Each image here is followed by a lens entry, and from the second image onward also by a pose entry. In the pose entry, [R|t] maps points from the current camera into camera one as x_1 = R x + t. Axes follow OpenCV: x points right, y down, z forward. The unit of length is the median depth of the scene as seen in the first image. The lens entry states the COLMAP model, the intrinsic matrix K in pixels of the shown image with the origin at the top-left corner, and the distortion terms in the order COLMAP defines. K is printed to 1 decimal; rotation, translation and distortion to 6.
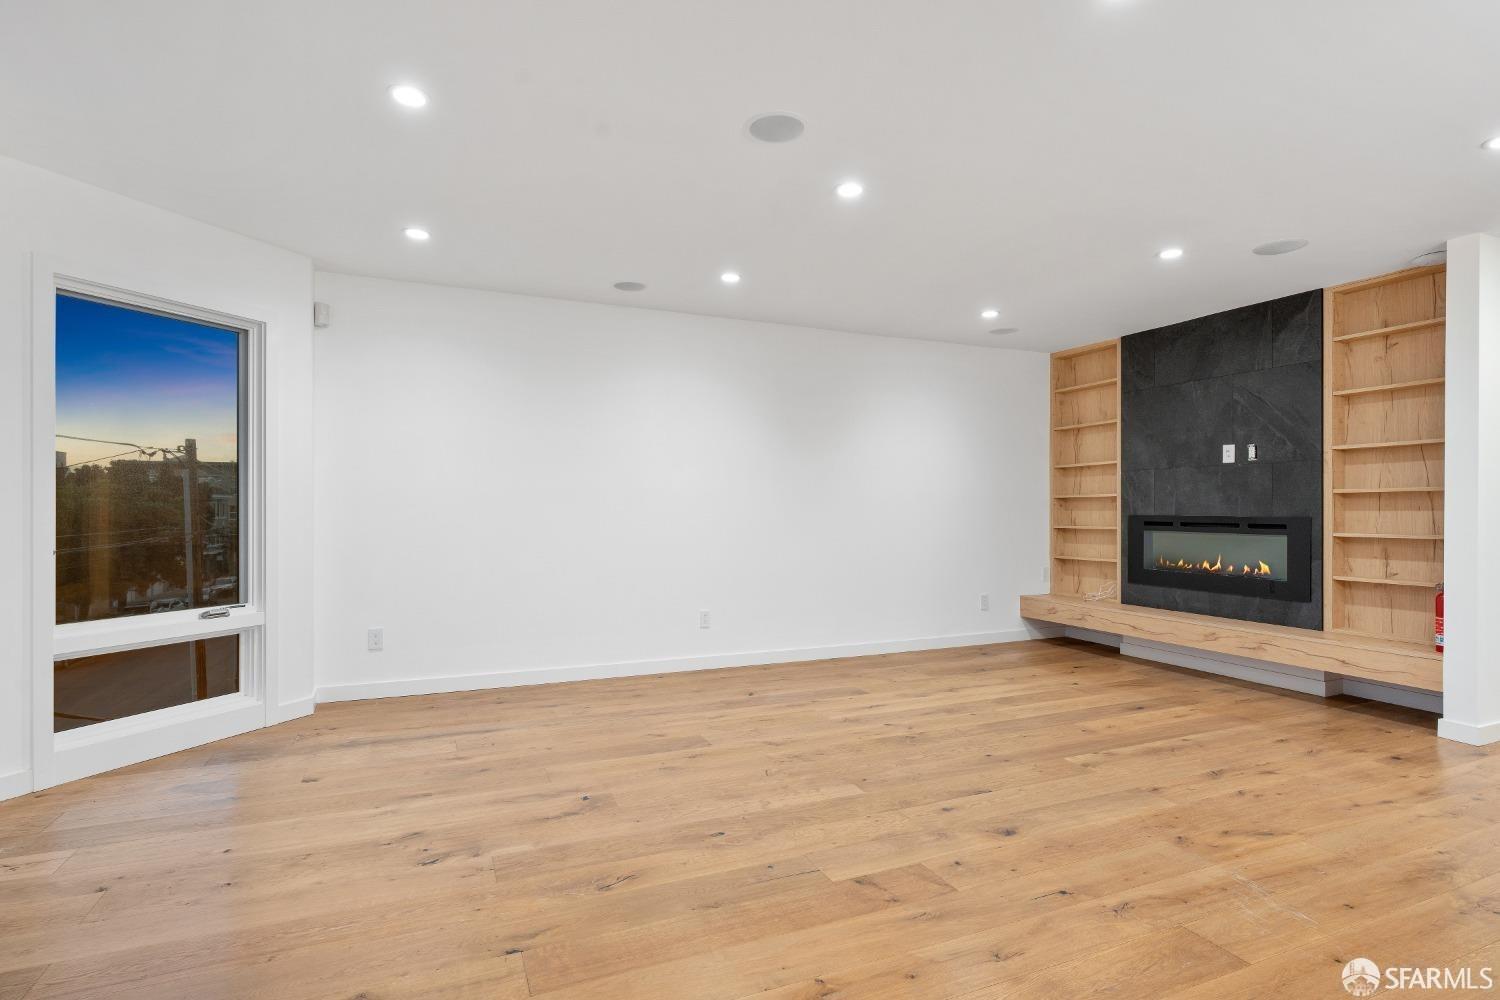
lens RADIAL K [[731.5, 0, 750.0], [0, 731.5, 500.0], [0, 0, 1]] dist [-0.000845, -0.000107]
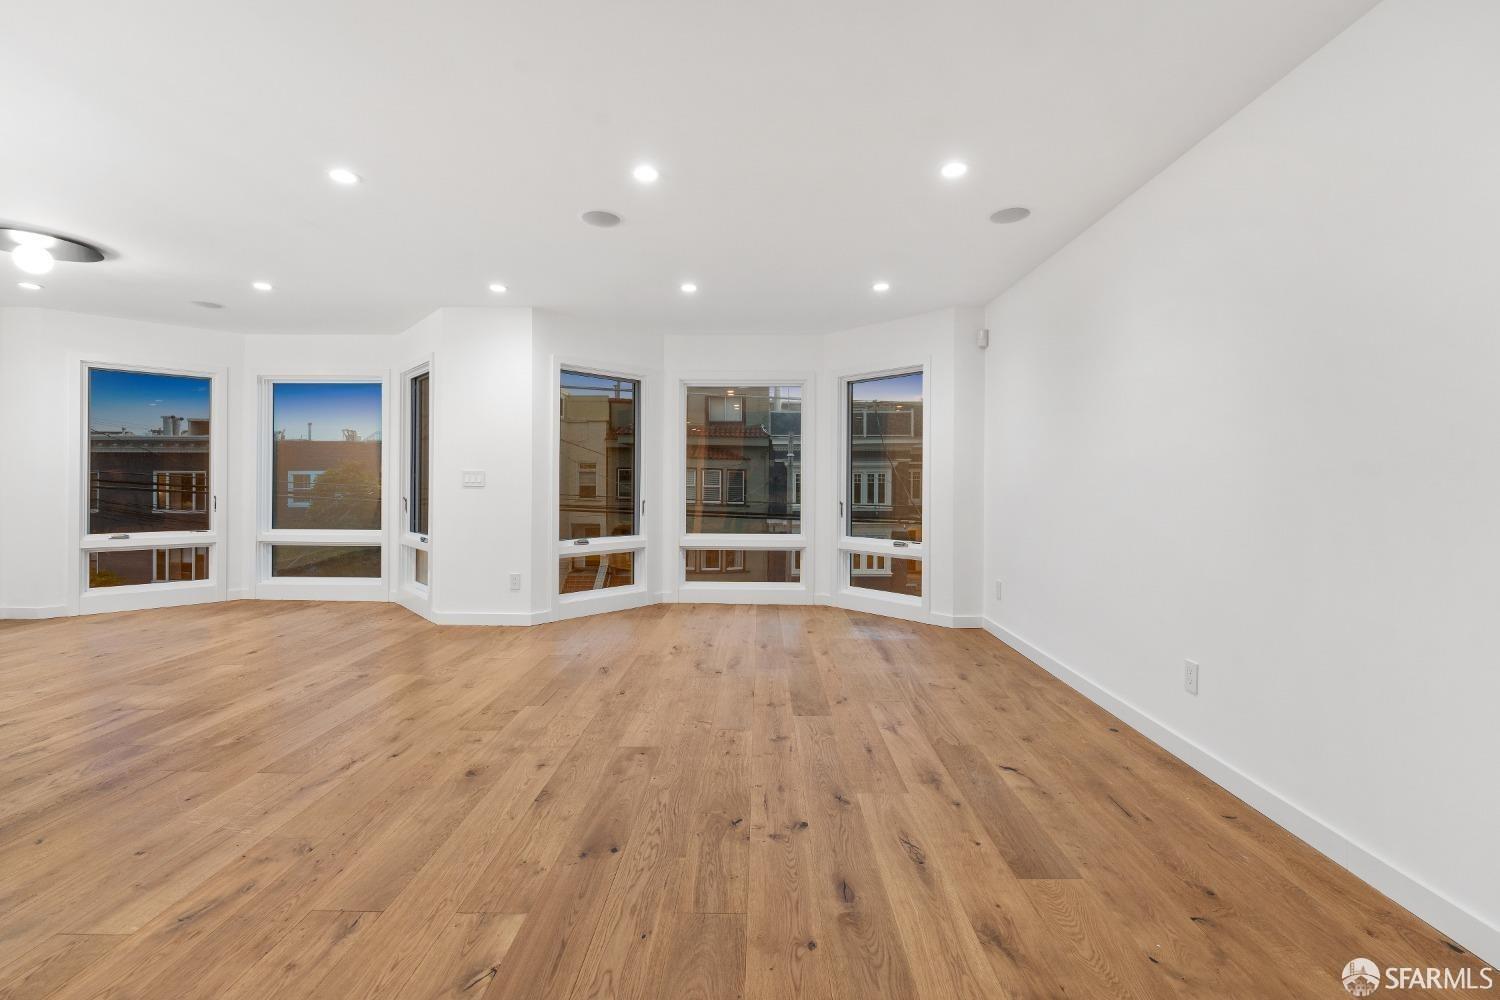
lens RADIAL K [[640.1, 0, 750.0], [0, 640.1, 500.0], [0, 0, 1]] dist [0.000877, 0.000079]
pose [[-0.410232, 0.020761, -0.911745, 0.729552], [0.005046, 0.999777, 0.020495, 0.019824], [0.911967, 0.003807, -0.410246, 1.234383]]
